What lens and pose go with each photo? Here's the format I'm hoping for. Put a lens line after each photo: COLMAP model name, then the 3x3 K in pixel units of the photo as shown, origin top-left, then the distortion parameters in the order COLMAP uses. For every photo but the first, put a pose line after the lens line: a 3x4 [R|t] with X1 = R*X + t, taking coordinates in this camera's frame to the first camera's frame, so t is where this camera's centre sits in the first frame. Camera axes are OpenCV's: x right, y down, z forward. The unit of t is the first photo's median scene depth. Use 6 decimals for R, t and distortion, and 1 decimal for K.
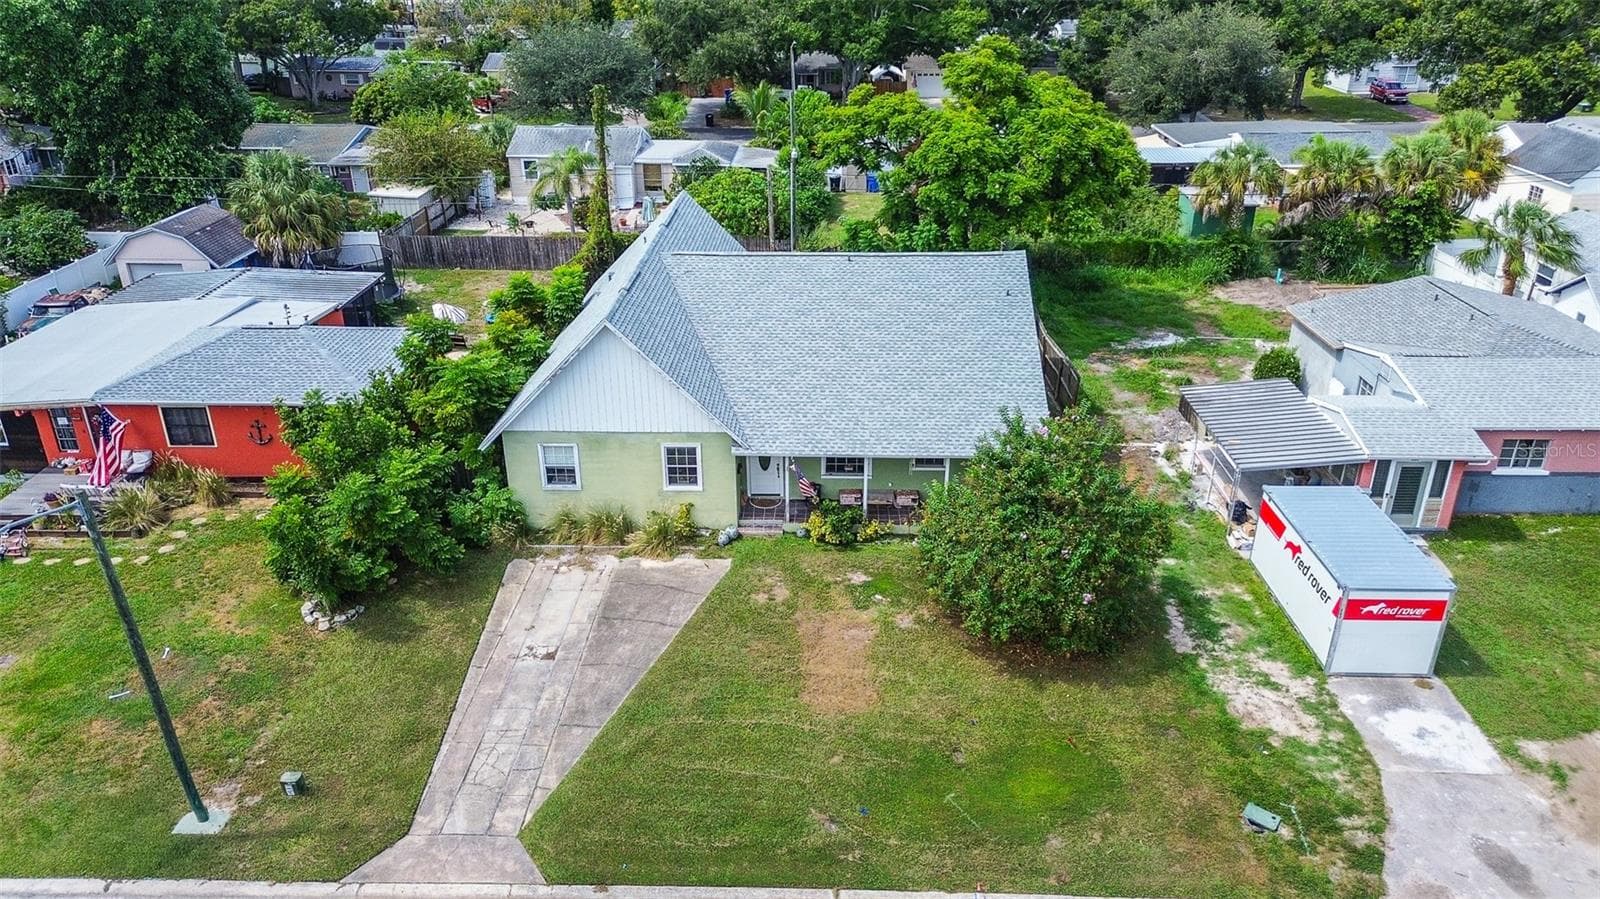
lens RADIAL K [[1130.2, 0, 797.6], [0, 1130.2, 447.9], [0, 0, 1]] dist [0.060284, -0.028232]
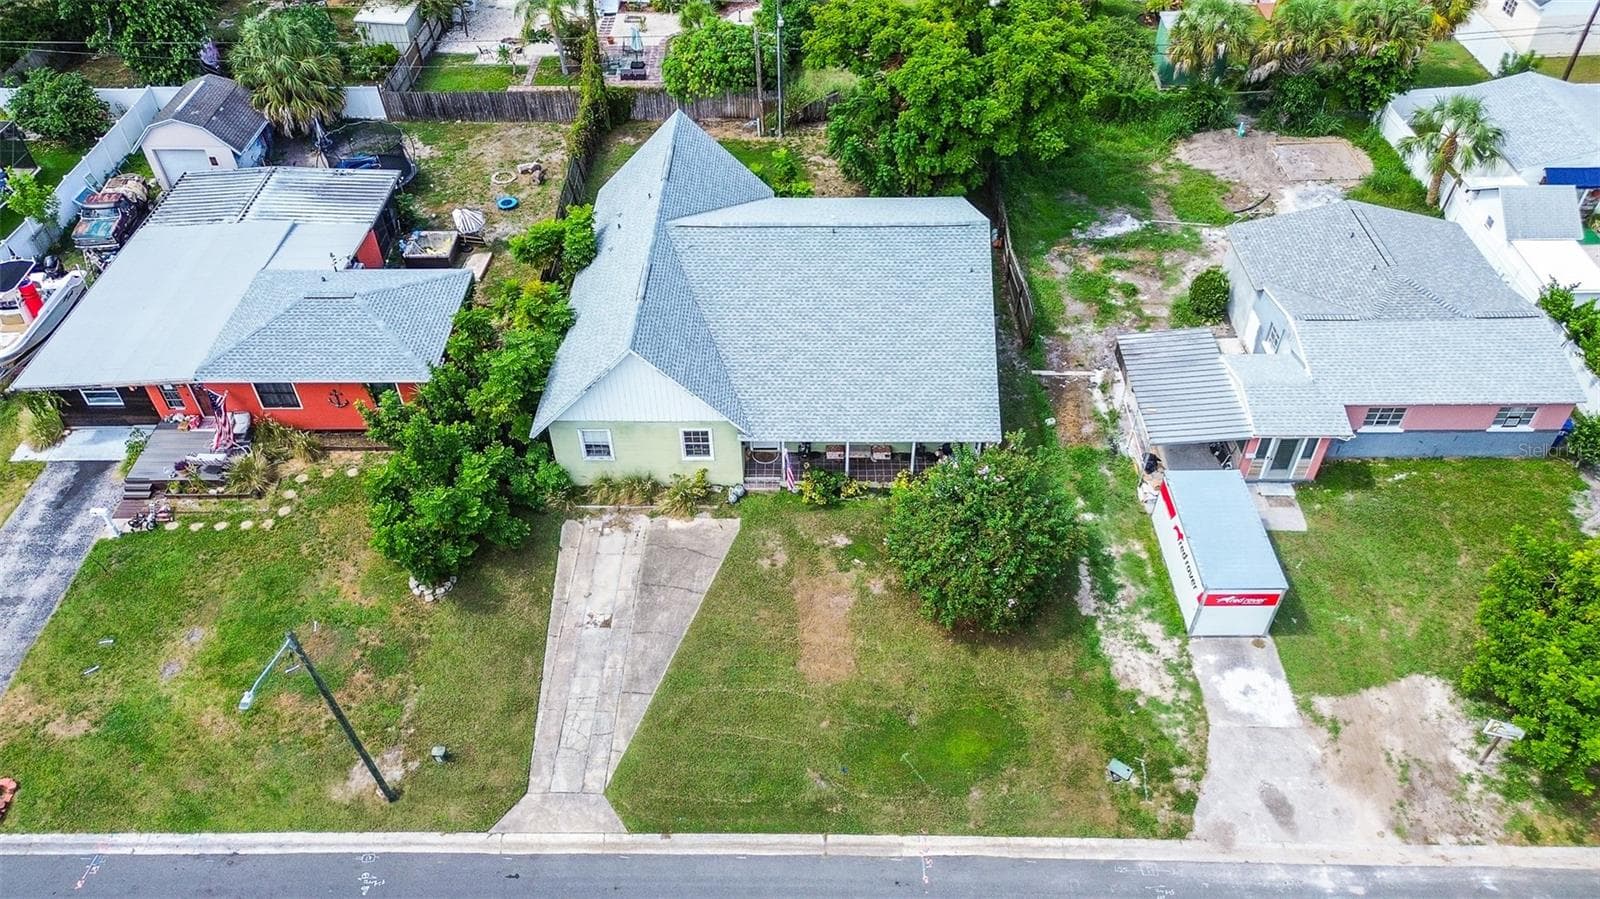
lens RADIAL K [[1130.2, 0, 797.6], [0, 1130.2, 443.8], [0, 0, 1]] dist [0.060284, -0.028232]
pose [[0.999819, -0.017957, 0.006351, -0.001423], [0.015029, 0.948593, 0.316143, -0.385472], [-0.011702, -0.315990, 0.948690, -0.165082]]
